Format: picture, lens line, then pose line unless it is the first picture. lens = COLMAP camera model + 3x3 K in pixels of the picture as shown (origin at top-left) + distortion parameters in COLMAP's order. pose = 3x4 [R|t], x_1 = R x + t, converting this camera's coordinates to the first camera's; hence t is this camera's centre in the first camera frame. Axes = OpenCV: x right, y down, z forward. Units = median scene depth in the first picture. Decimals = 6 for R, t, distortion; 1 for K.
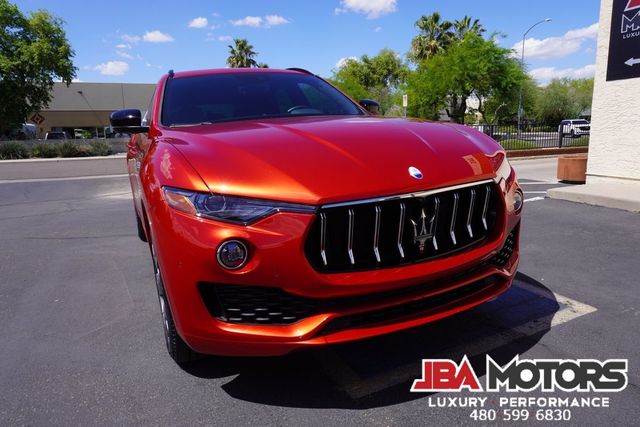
lens RADIAL K [[421.9, 0, 323.2], [0, 421.9, 210.1], [0, 0, 1]] dist [-0.043023, 0.021991]
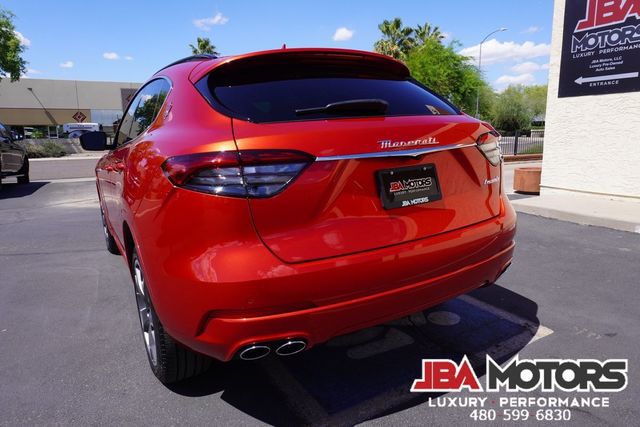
lens RADIAL K [[421.9, 0, 322.6], [0, 421.9, 208.0], [0, 0, 1]] dist [-0.043023, 0.021991]
pose [[0.996343, -0.001528, 0.085427, -0.000473], [0.002093, 0.999977, -0.006518, -0.005008], [-0.085415, 0.006673, 0.996323, 0.000543]]
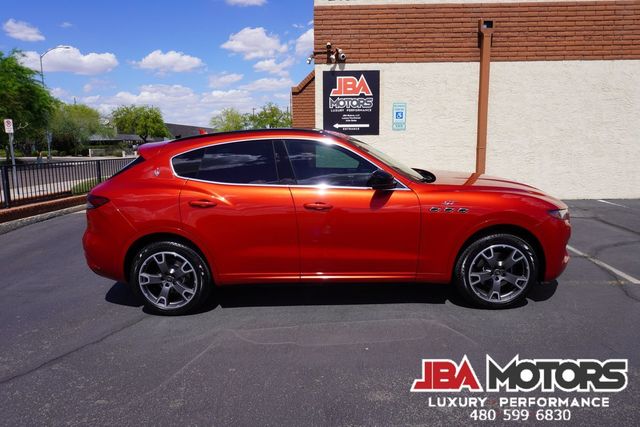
lens RADIAL K [[421.9, 0, 320.3], [0, 421.9, 206.9], [0, 0, 1]] dist [-0.043023, 0.021991]
pose [[0.443706, -0.106921, 0.889771, -0.158151], [0.159631, 0.986409, 0.038930, -0.019502], [-0.881840, 0.124761, 0.454744, 0.056854]]
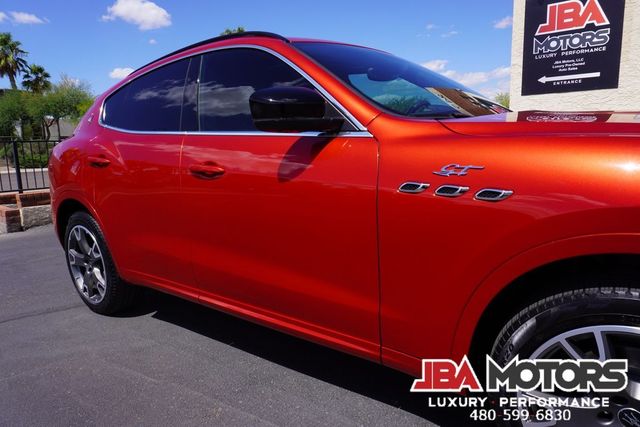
lens RADIAL K [[421.9, 0, 320.5], [0, 421.9, 210.7], [0, 0, 1]] dist [-0.043023, 0.021991]
pose [[0.888722, -0.072296, 0.452710, -0.064484], [0.086497, 0.996194, -0.010715, -0.006875], [-0.450212, 0.048681, 0.891594, 0.048811]]
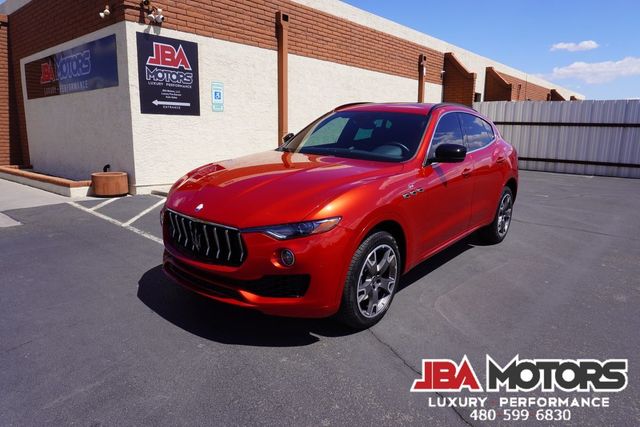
lens RADIAL K [[427.5, 0, 322.8], [0, 427.5, 208.5], [0, 0, 1]] dist [-0.050650, 0.025050]
pose [[-0.436703, -0.134700, 0.889464, -0.151364], [0.161086, 0.961038, 0.224629, -0.044324], [-0.885066, 0.241377, -0.397990, 0.210752]]
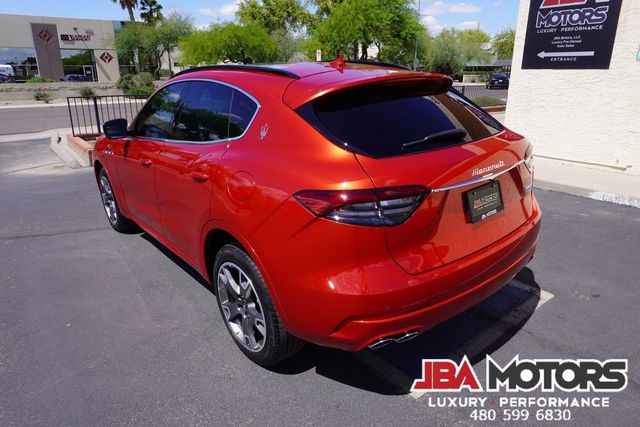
lens RADIAL K [[421.9, 0, 322.9], [0, 421.9, 208.2], [0, 0, 1]] dist [-0.043023, 0.021991]
pose [[0.971130, -0.047292, 0.233817, -0.026841], [0.017287, 0.991526, 0.128750, -0.016828], [-0.237924, -0.120991, 0.963718, -0.005335]]
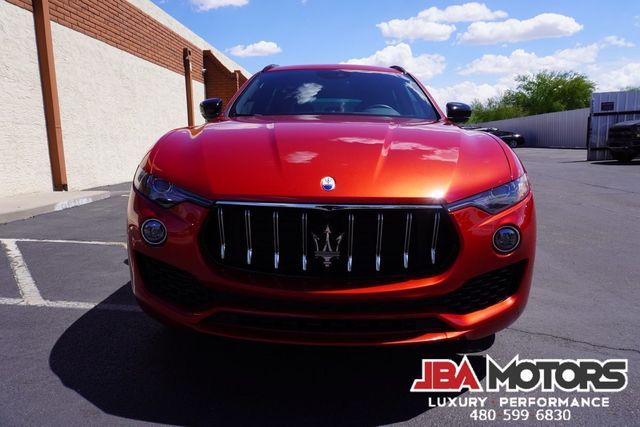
lens RADIAL K [[421.9, 0, 322.5], [0, 421.9, 211.9], [0, 0, 1]] dist [-0.043023, 0.021991]
pose [[-0.894456, -0.027408, 0.446315, -0.073322], [0.122425, 0.944972, 0.303382, -0.039240], [-0.430070, 0.326002, -0.841880, 0.240892]]
